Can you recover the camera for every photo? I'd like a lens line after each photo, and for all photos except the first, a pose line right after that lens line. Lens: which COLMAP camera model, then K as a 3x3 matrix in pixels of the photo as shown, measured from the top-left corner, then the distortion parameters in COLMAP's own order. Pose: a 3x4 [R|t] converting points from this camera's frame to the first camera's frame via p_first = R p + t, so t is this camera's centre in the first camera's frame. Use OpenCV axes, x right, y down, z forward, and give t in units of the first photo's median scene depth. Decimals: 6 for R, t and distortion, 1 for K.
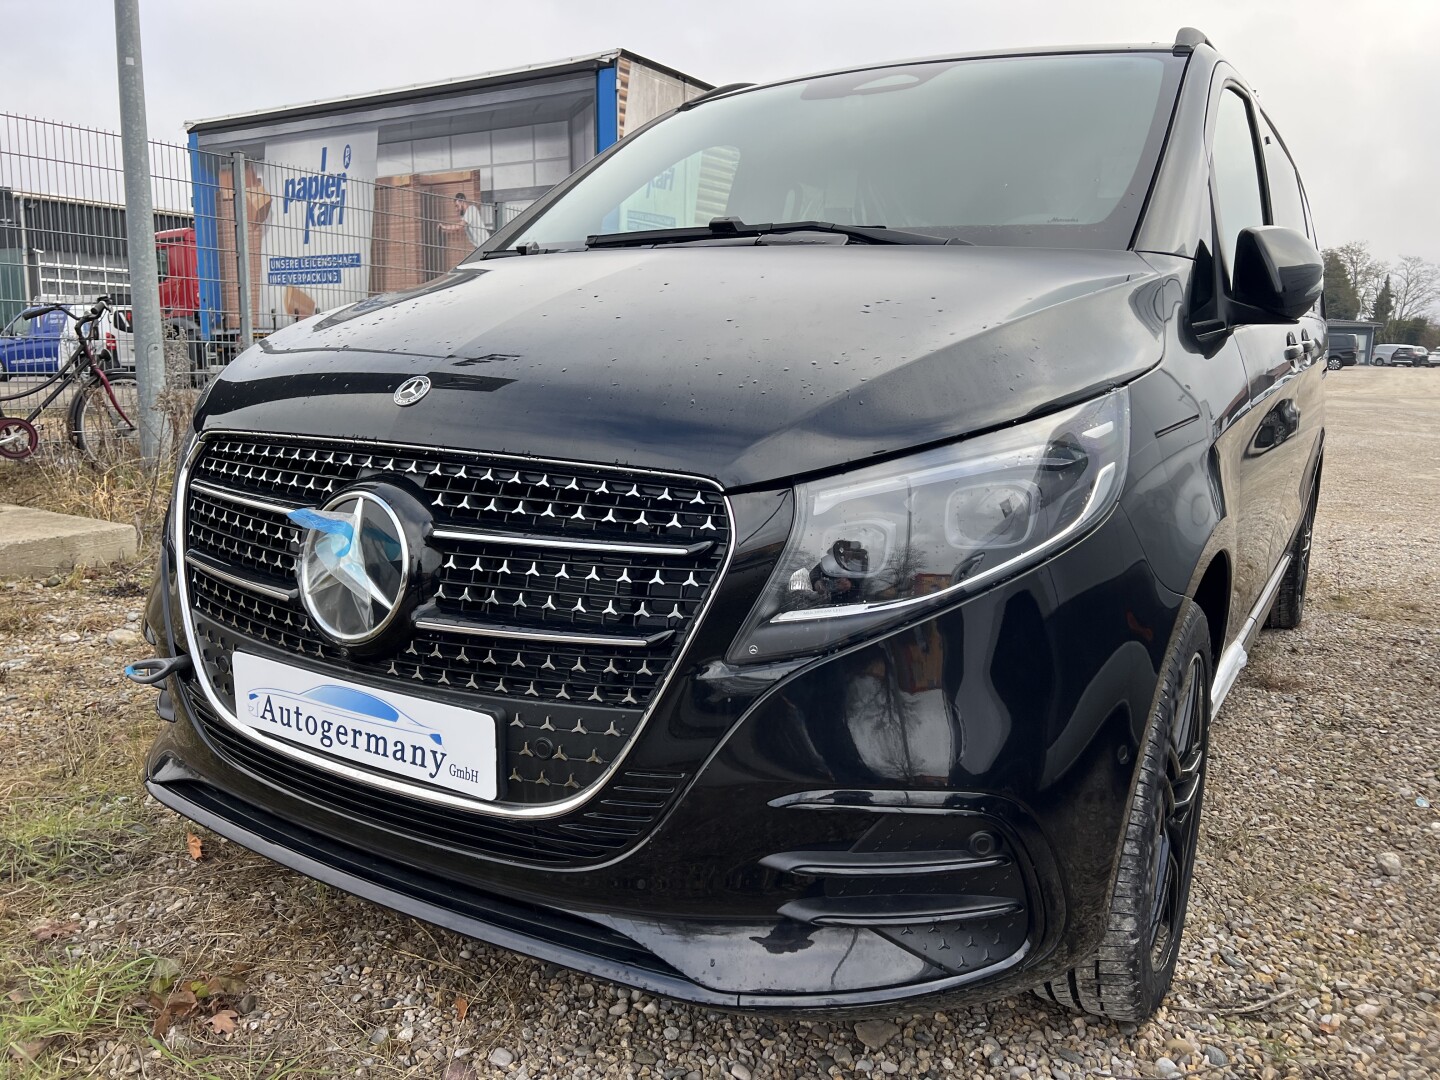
lens RADIAL K [[1067.9, 0, 722.3], [0, 1067.9, 533.5], [0, 0, 1]] dist [0.067913, -0.067455]
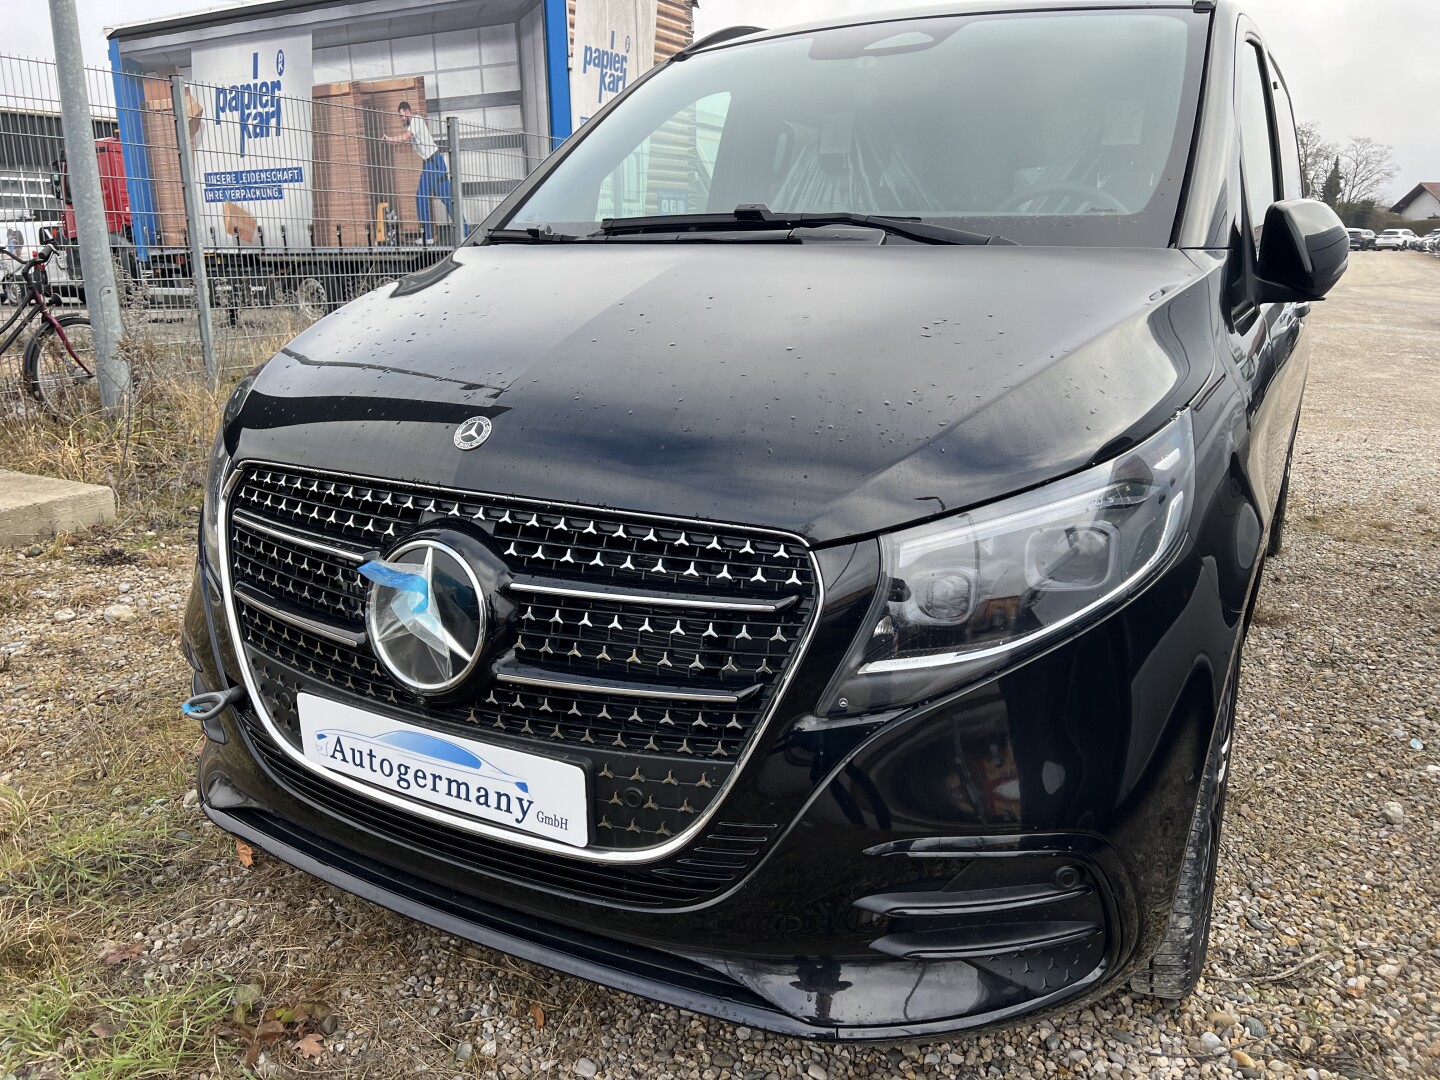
lens RADIAL K [[1067.9, 0, 722.3], [0, 1067.9, 533.5], [0, 0, 1]] dist [0.067913, -0.067455]
pose [[0.998791, -0.033160, 0.036296, -0.085754], [0.029851, 0.995656, 0.088191, -0.105168], [-0.039063, -0.087001, 0.995442, 0.004673]]
